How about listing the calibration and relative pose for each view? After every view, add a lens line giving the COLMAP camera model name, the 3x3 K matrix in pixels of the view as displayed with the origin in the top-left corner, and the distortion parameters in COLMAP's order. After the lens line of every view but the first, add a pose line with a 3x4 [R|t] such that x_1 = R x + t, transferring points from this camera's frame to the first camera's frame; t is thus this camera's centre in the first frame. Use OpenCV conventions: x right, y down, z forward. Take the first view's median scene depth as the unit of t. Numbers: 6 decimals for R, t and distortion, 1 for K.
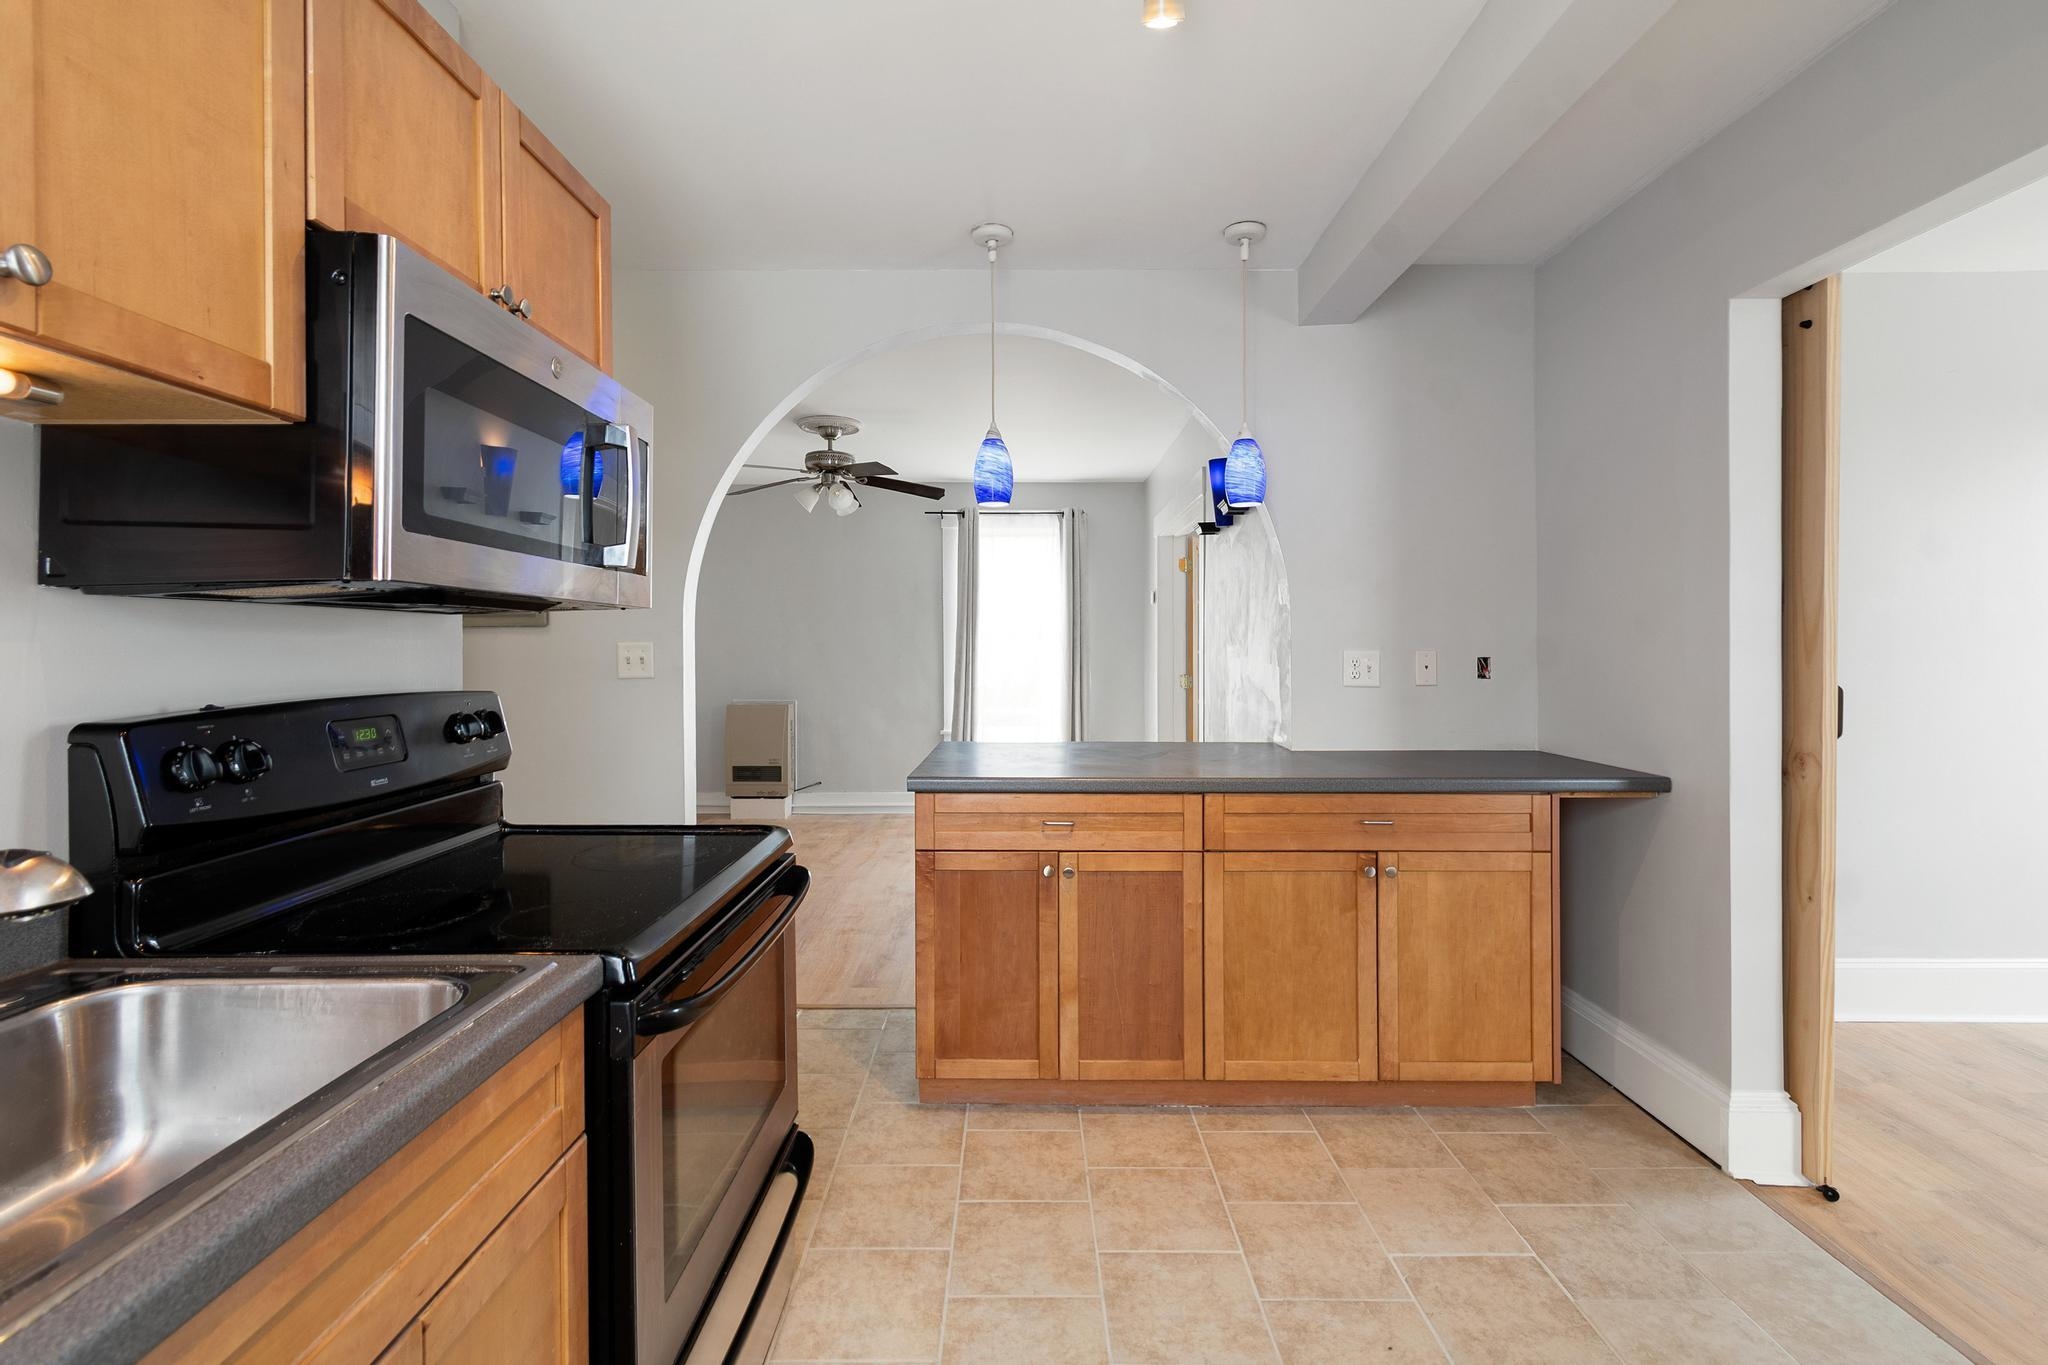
lens RADIAL K [[923.6, 0, 1022.4], [0, 923.6, 654.2], [0, 0, 1]] dist [0.002422, -0.000323]
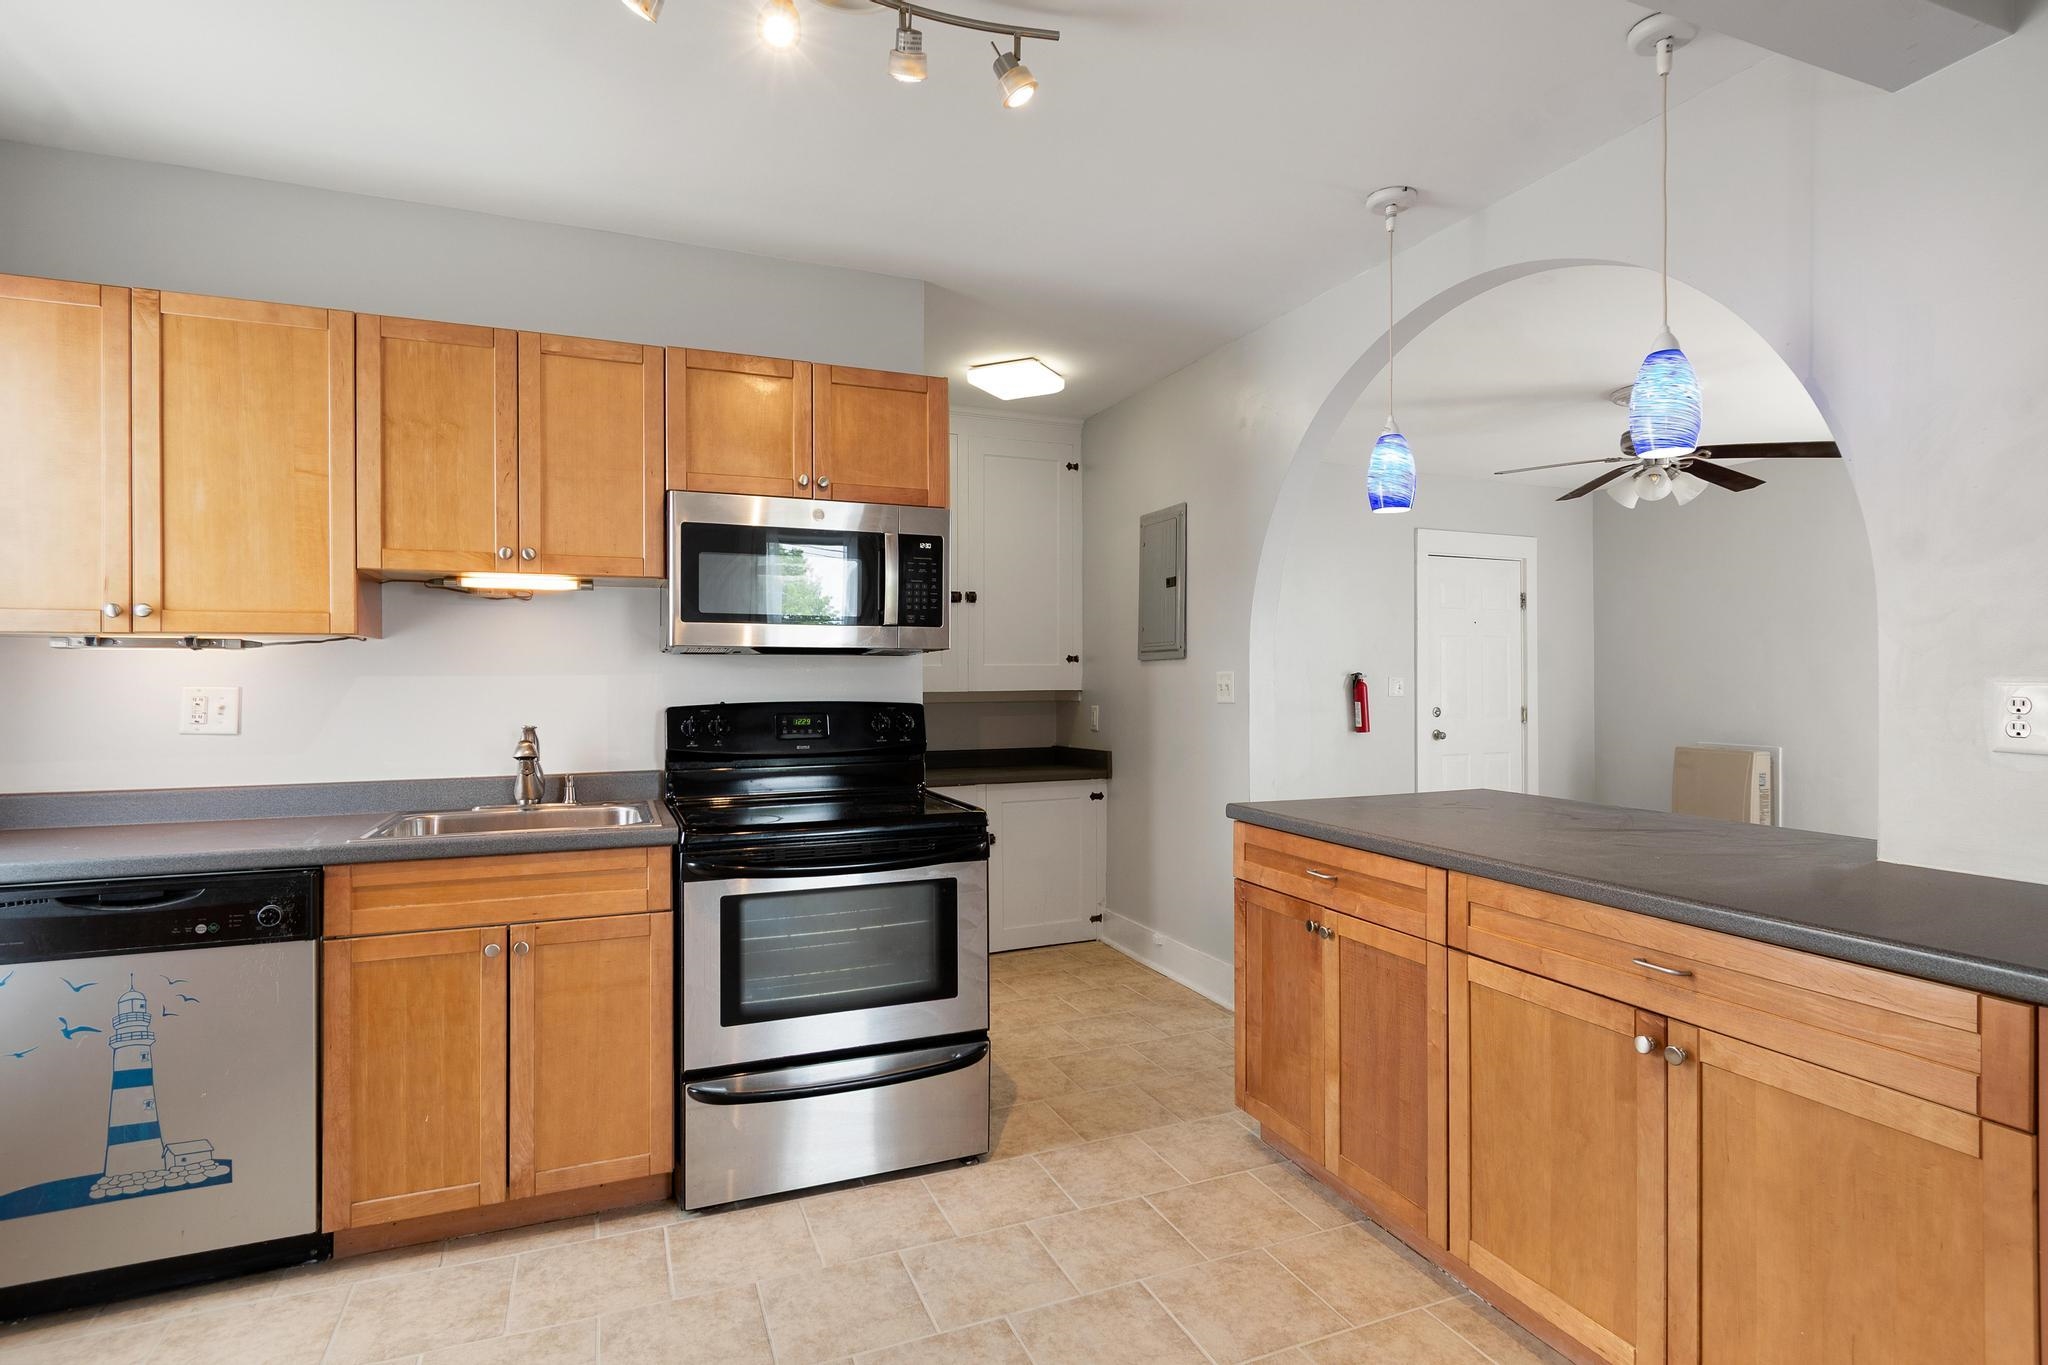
lens RADIAL K [[1058.7, 0, 1058.2], [0, 1058.7, 684.1], [0, 0, 1]] dist [-0.001190, -0.000677]
pose [[0.385910, 0.006735, -0.922512, 0.866606], [-0.007451, 0.999963, 0.004183, -0.001223], [0.922506, 0.005260, 0.385946, 0.375032]]
